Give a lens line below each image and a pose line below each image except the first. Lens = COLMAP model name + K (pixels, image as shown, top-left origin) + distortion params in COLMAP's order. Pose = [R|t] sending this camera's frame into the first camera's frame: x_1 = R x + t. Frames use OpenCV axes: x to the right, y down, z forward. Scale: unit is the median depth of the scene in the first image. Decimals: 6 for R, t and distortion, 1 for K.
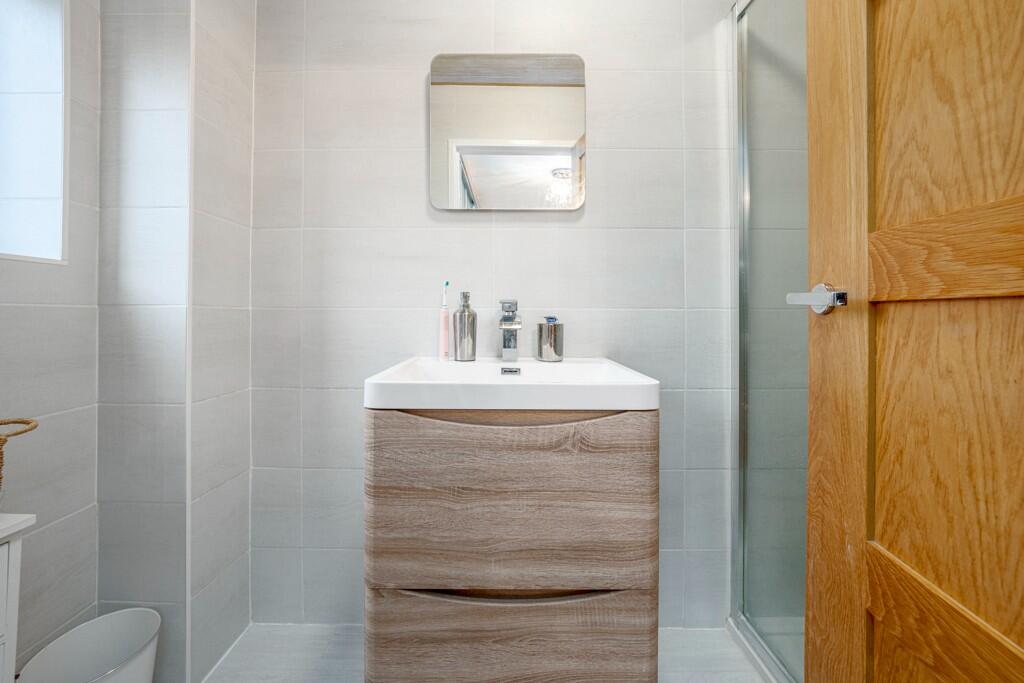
lens RADIAL K [[382.6, 0, 499.5], [0, 382.6, 315.7], [0, 0, 1]] dist [0.000623, 0.000009]
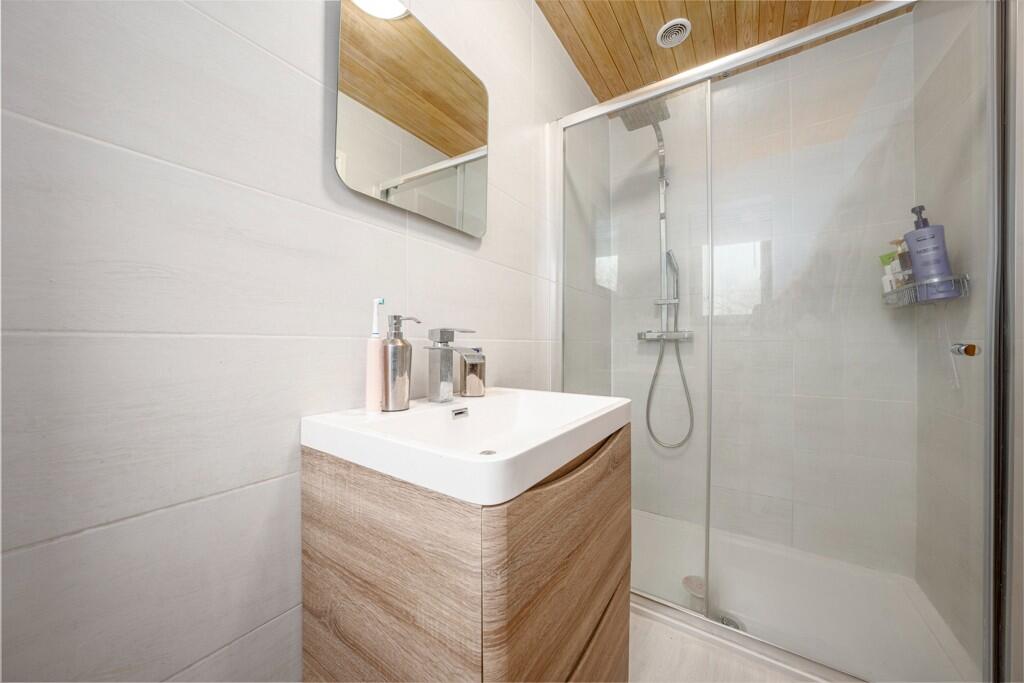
lens RADIAL K [[356.1, 0, 512.1], [0, 356.1, 340.9], [0, 0, 1]] dist [-0.001183, 0.000063]
pose [[0.543686, 0.002475, 0.839285, -0.571677], [-0.003742, 0.999993, -0.000525, -0.014469], [-0.839281, -0.002855, 0.543691, 0.473506]]
